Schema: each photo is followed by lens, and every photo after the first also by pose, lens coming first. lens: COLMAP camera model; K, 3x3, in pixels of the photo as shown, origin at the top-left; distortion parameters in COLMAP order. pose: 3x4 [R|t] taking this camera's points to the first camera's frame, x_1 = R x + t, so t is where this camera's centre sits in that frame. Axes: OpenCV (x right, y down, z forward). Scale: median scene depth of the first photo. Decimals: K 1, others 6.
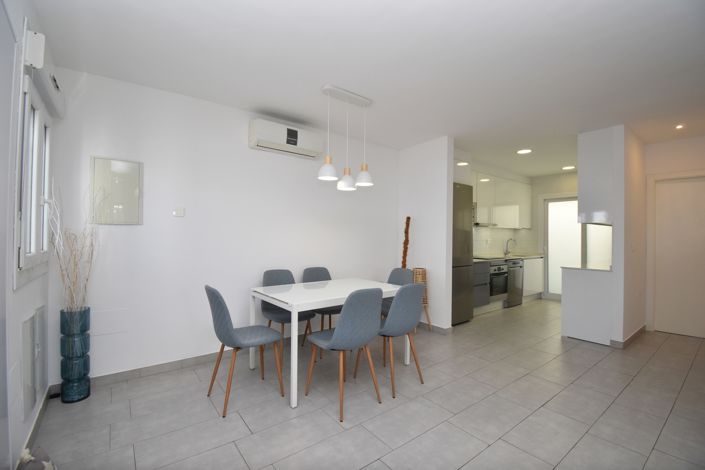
lens RADIAL K [[310.7, 0, 353.4], [0, 310.7, 237.6], [0, 0, 1]] dist [-0.003666, -0.001131]
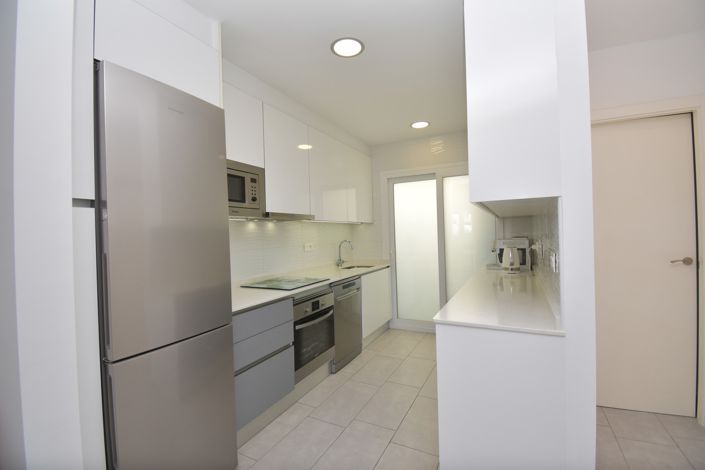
lens RADIAL K [[310.7, 0, 352.7], [0, 310.7, 233.7], [0, 0, 1]] dist [-0.003666, -0.001131]
pose [[0.907918, -0.041439, 0.417095, 0.268121], [0.036773, 0.999139, 0.019221, -0.021608], [-0.417532, -0.002113, 0.908660, 0.433157]]
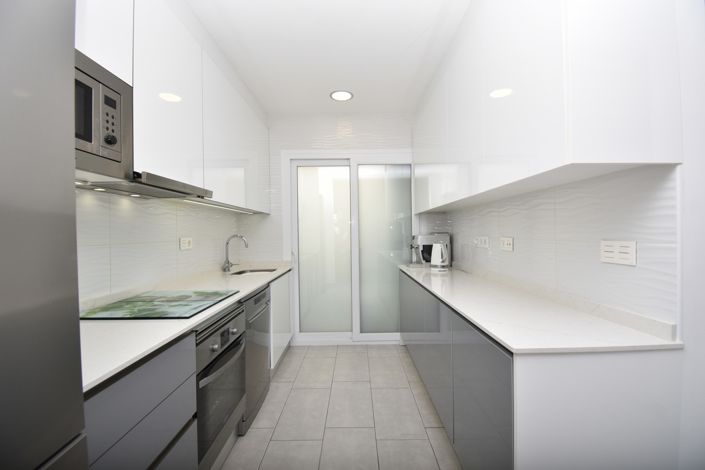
lens RADIAL K [[310.7, 0, 358.1], [0, 310.7, 231.1], [0, 0, 1]] dist [-0.003666, -0.001131]
pose [[0.594879, -0.018262, 0.803608, 0.256206], [0.012004, 0.999832, 0.013835, -0.006439], [-0.803726, 0.001417, 0.594998, 0.602978]]
